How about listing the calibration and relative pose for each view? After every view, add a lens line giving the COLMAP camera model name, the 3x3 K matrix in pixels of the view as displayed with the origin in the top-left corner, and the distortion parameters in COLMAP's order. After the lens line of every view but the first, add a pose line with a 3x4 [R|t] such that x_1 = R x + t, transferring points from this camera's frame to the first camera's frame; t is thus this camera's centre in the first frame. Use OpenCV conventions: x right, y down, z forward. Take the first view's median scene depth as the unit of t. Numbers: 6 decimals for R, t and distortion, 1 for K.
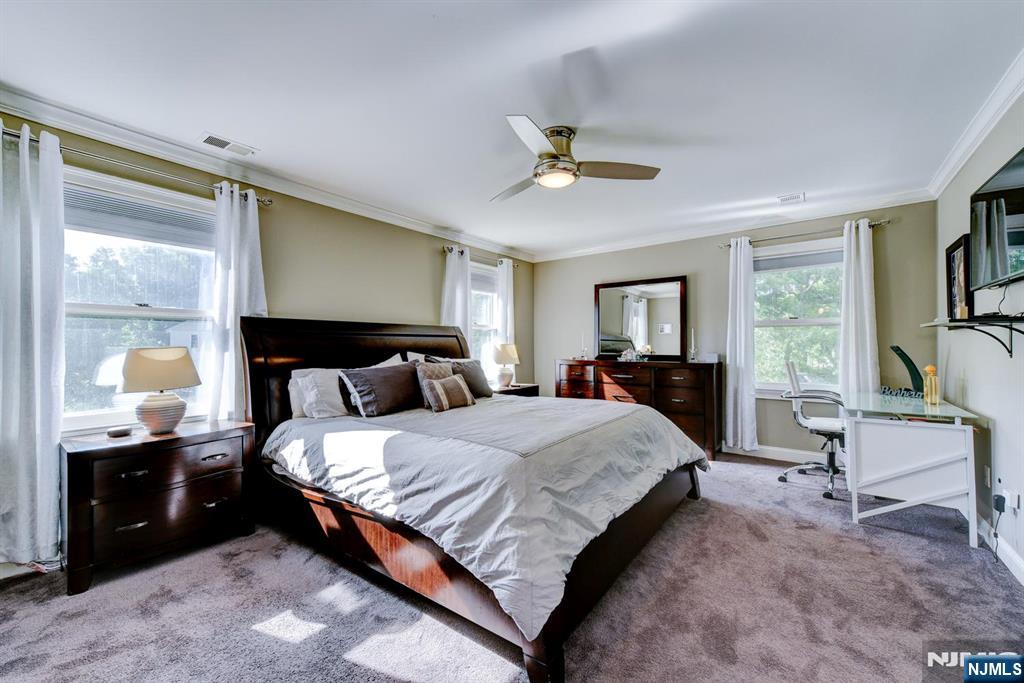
lens RADIAL K [[402.9, 0, 512.0], [0, 402.9, 341.5], [0, 0, 1]] dist [0.015198, 0.000053]
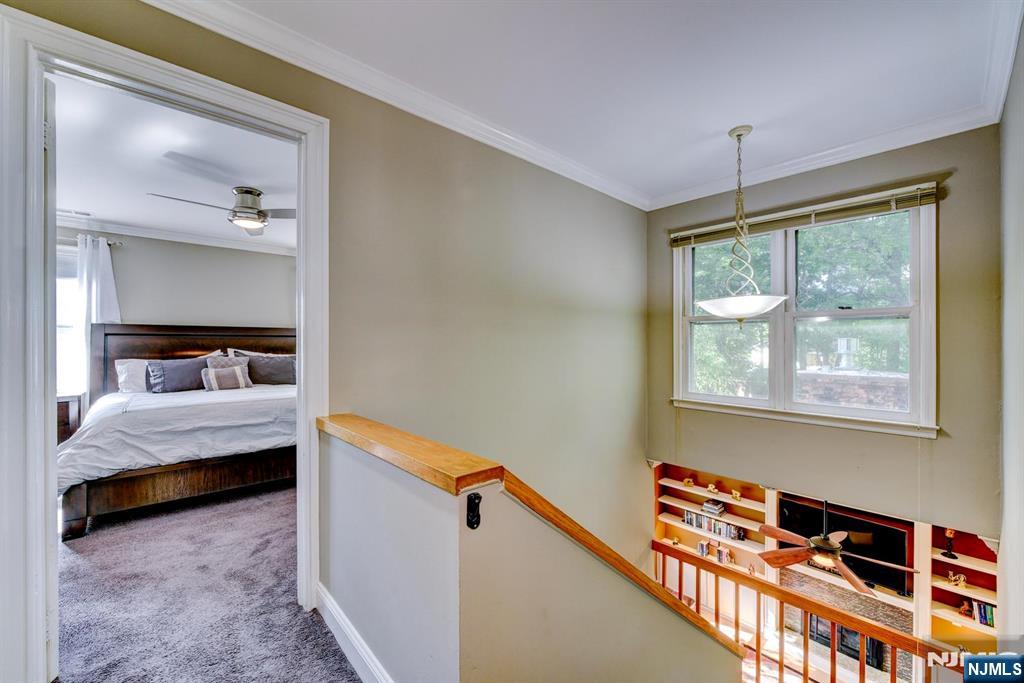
lens RADIAL K [[403.3, 0, 525.4], [0, 403.3, 342.7], [0, 0, 1]] dist [-0.000935, 0.000019]
pose [[0.984954, 0.005228, -0.172735, 1.157366], [-0.004127, 0.999969, 0.006728, -0.007958], [0.172765, -0.005914, 0.984945, -0.185011]]
